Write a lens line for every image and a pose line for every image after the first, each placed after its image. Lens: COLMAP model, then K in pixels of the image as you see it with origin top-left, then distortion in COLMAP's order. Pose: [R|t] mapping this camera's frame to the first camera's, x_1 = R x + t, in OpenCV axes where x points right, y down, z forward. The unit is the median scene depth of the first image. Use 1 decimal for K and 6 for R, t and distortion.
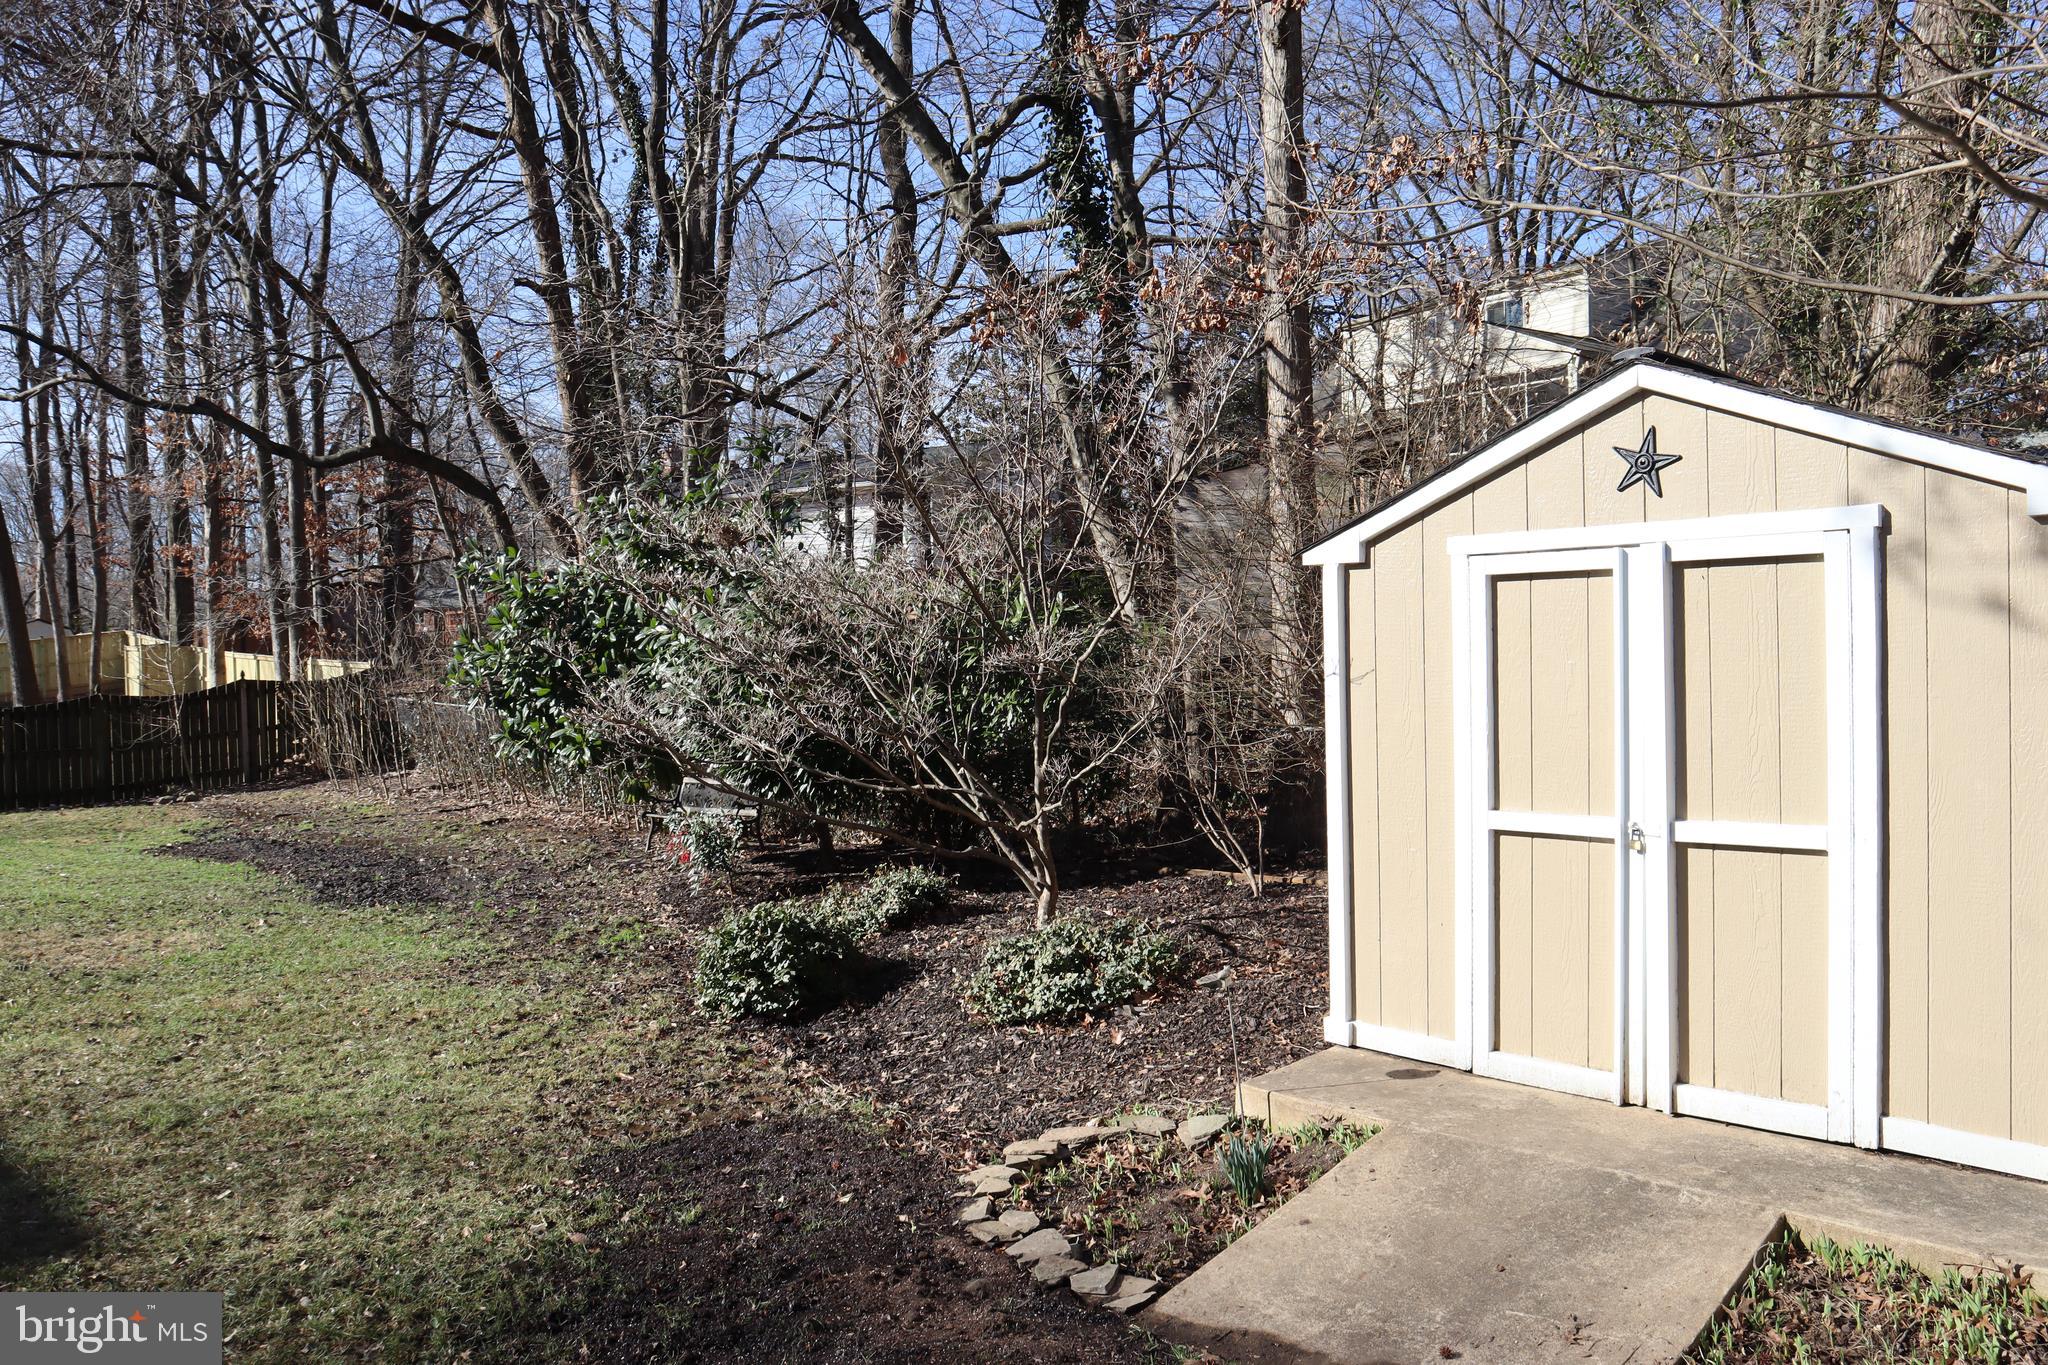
lens RADIAL K [[1426.1, 0, 1026.6], [0, 1426.1, 673.0], [0, 0, 1]] dist [-0.090220, 0.049632]
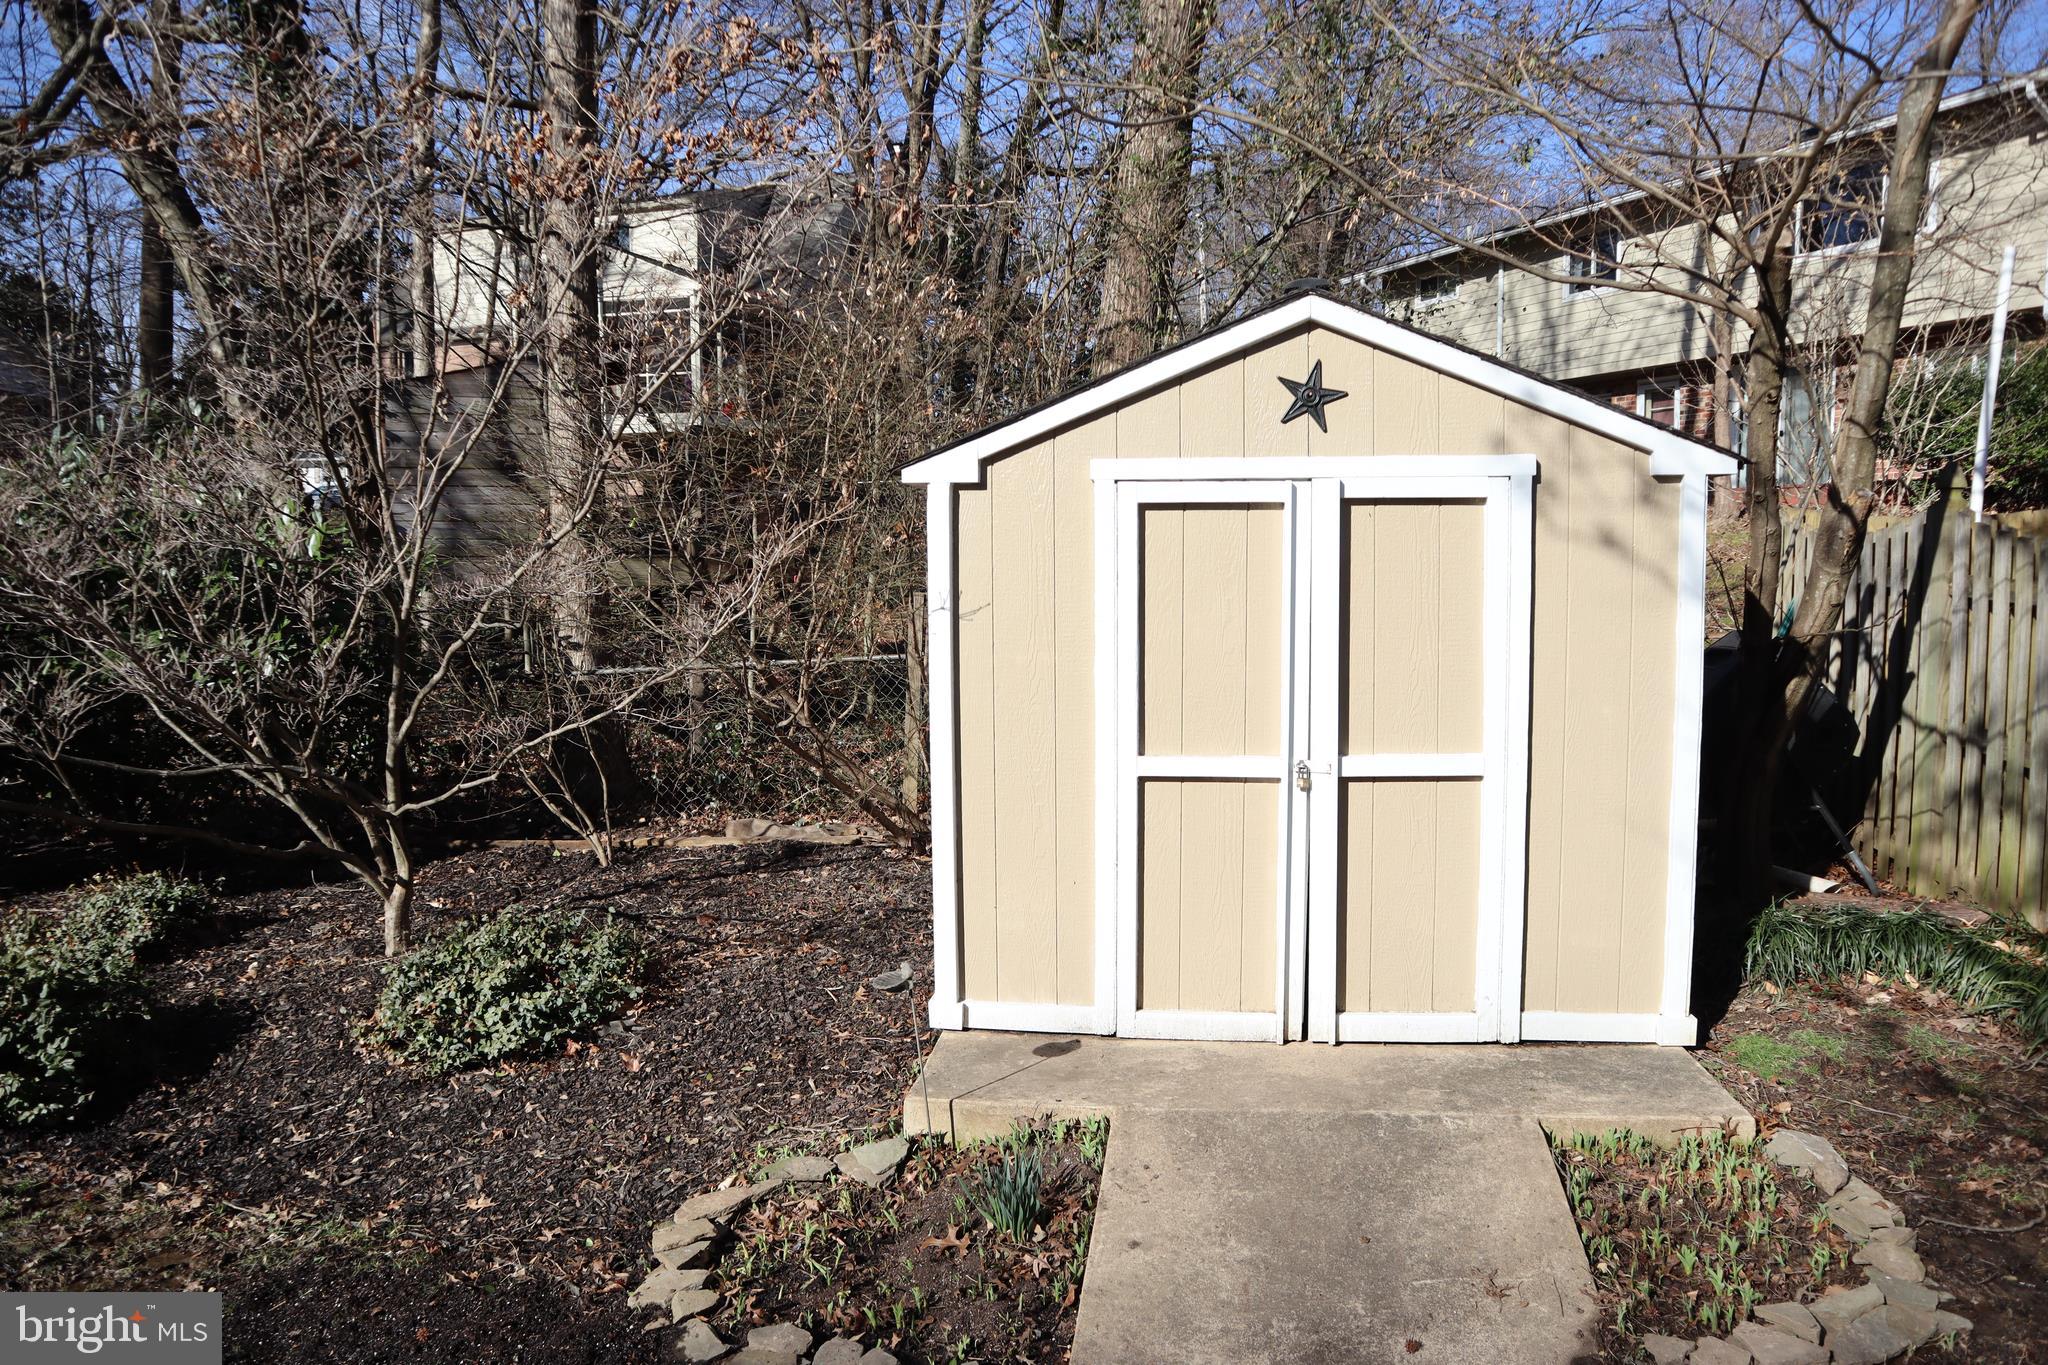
lens RADIAL K [[1426.1, 0, 1040.6], [0, 1426.1, 683.9], [0, 0, 1]] dist [-0.090220, 0.049632]
pose [[0.781179, -0.031304, 0.623522, -0.304475], [-0.001985, 0.998613, 0.052622, 0.000128], [-0.624304, -0.042345, 0.780033, 0.302342]]
